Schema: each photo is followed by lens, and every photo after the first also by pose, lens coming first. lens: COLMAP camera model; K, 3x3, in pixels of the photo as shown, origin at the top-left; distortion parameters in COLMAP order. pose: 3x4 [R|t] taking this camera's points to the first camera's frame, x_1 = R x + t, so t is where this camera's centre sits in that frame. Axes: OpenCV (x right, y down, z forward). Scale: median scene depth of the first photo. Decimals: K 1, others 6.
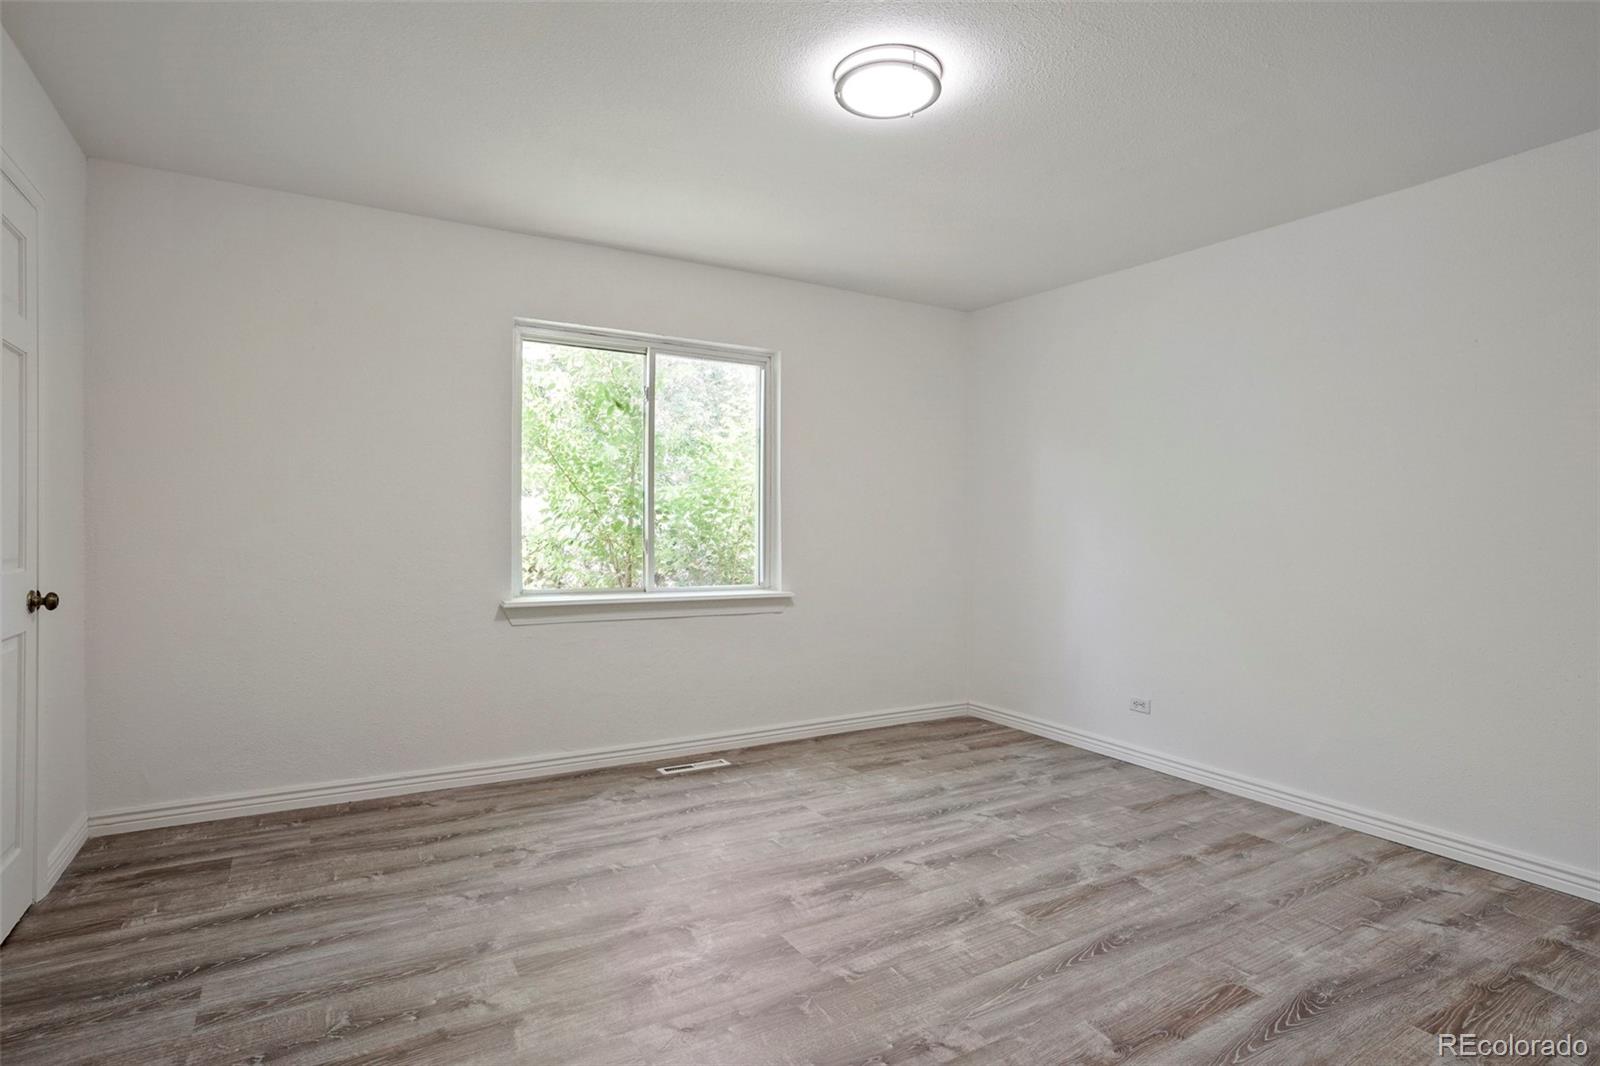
lens RADIAL K [[827.9, 0, 801.2], [0, 827.9, 524.4], [0, 0, 1]] dist [-0.058463, 0.027817]
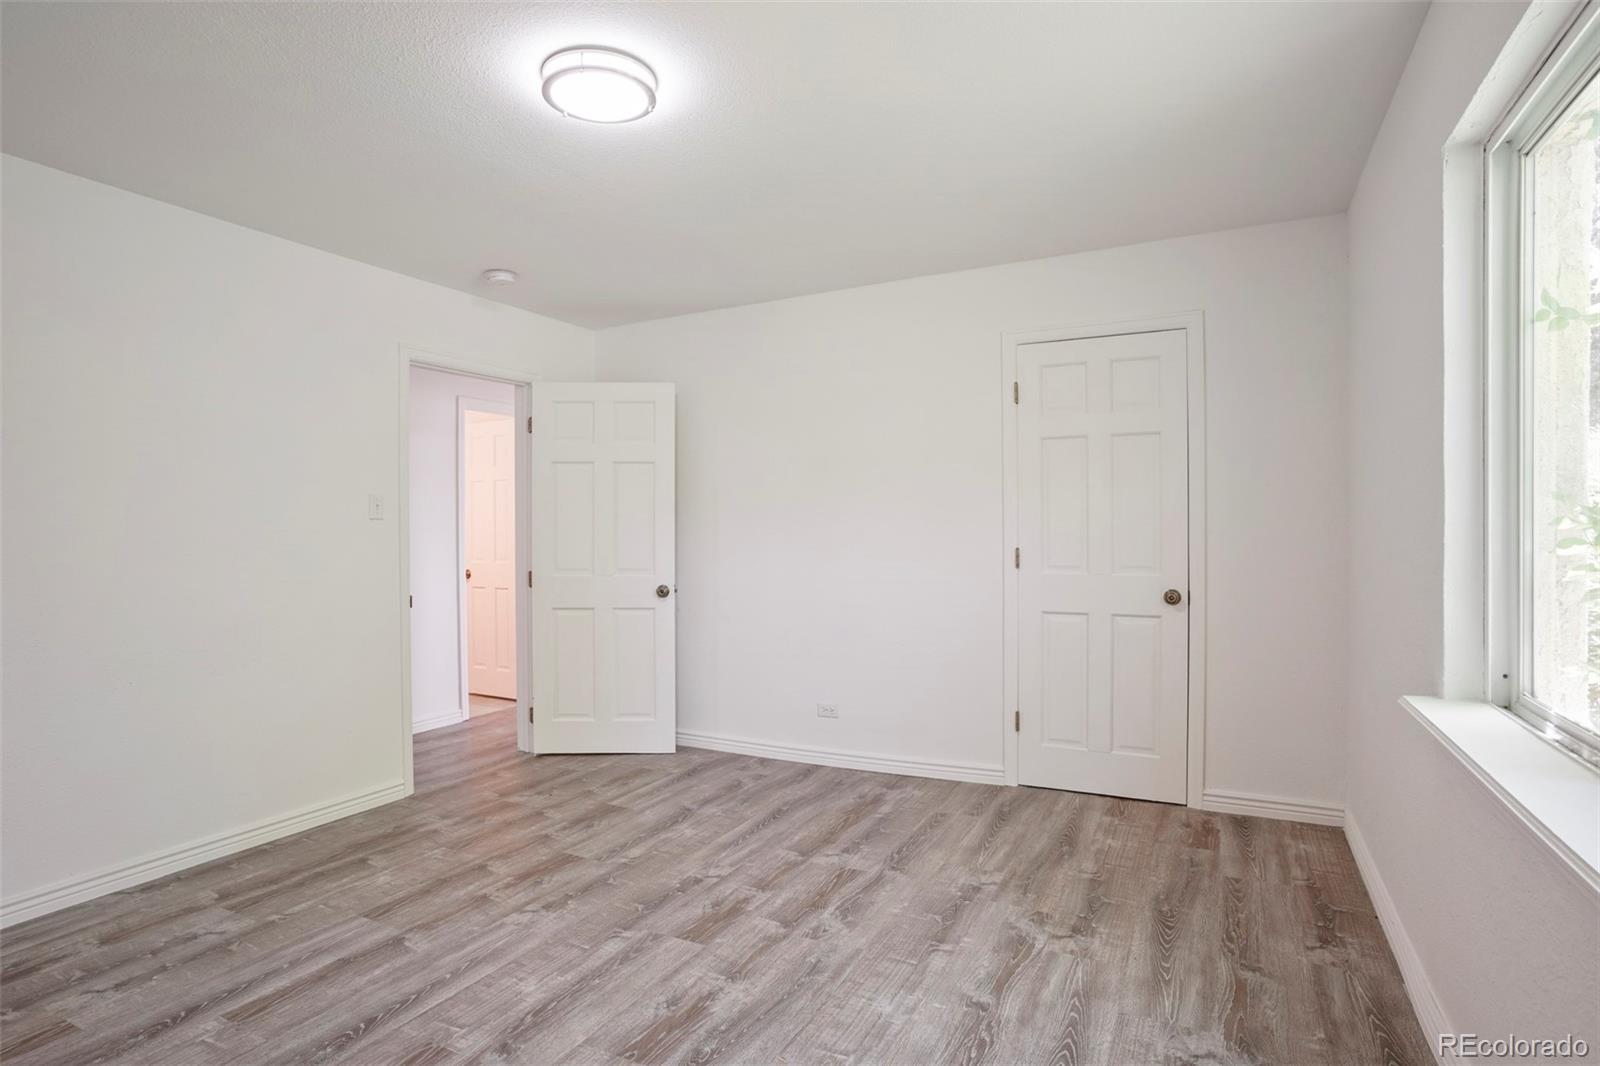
lens RADIAL K [[827.9, 0, 790.1], [0, 827.9, 534.7], [0, 0, 1]] dist [-0.058463, 0.027817]
pose [[-0.859328, 0.000344, -0.511425, 0.397251], [0.001425, 0.999998, -0.001721, -0.014411], [0.511423, -0.002208, -0.859326, 1.884511]]
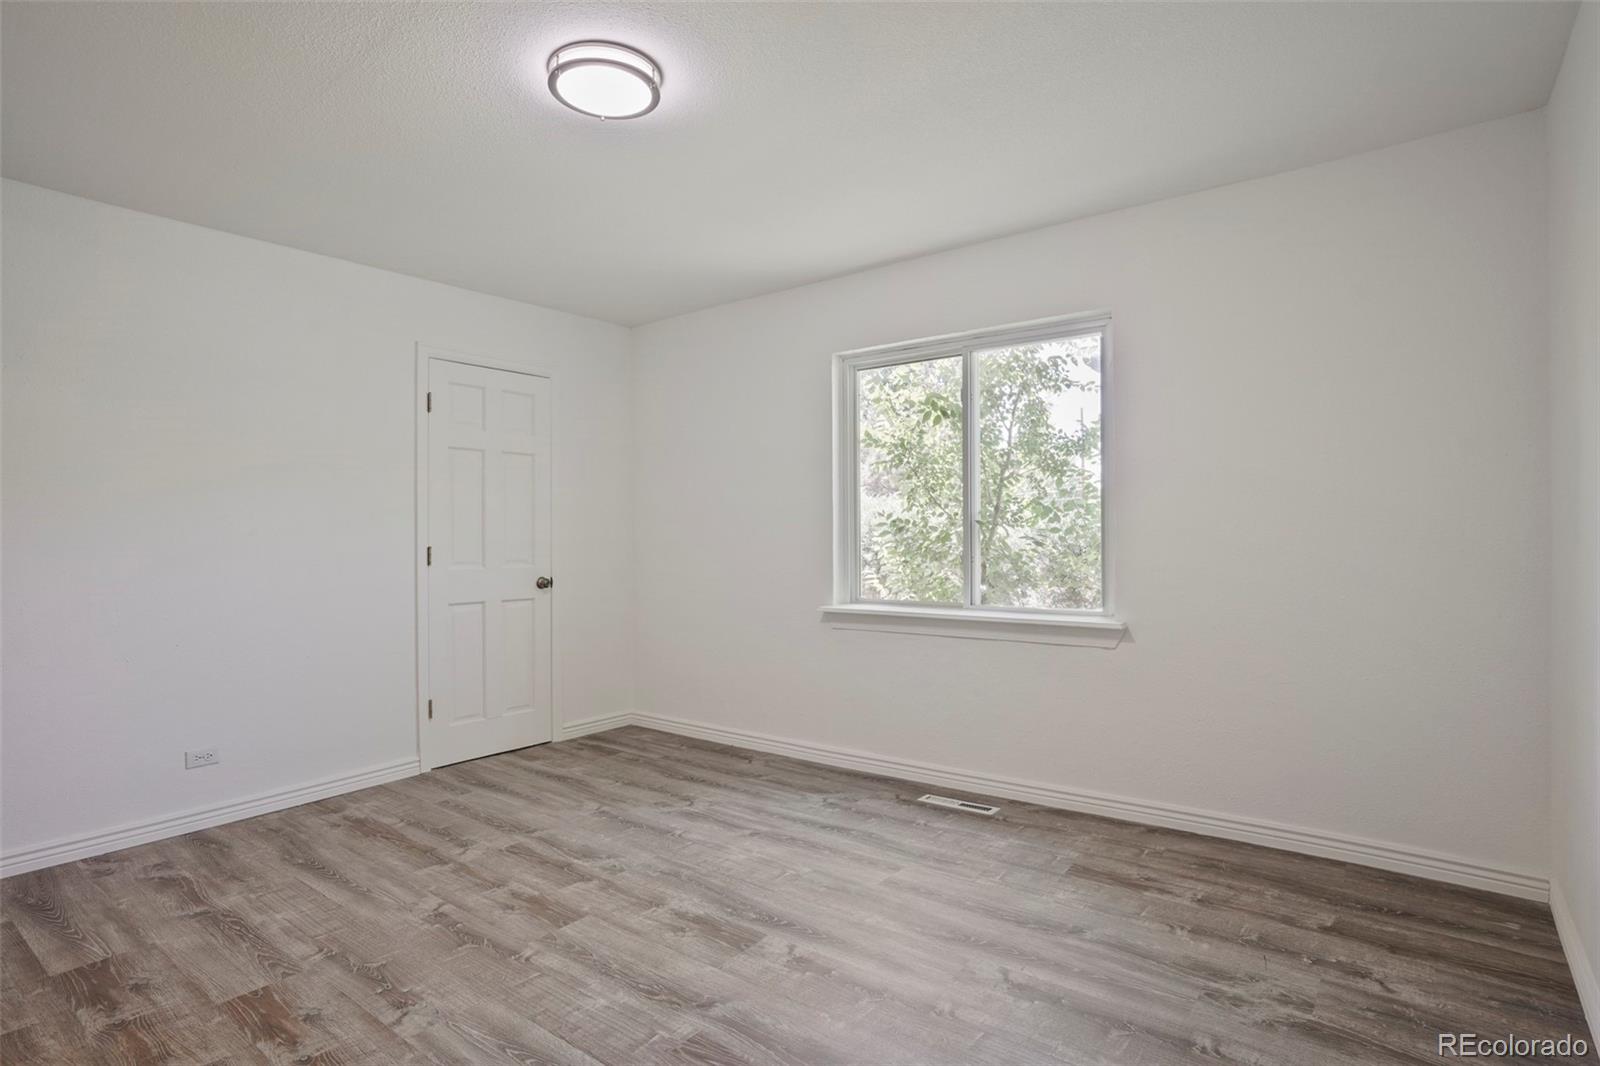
lens RADIAL K [[827.9, 0, 803.8], [0, 827.9, 530.4], [0, 0, 1]] dist [-0.058463, 0.027817]
pose [[0.366182, -0.020949, -0.930307, 1.062114], [0.011545, 0.999772, -0.017969, 0.014667], [0.930472, -0.004160, 0.366340, 0.844351]]
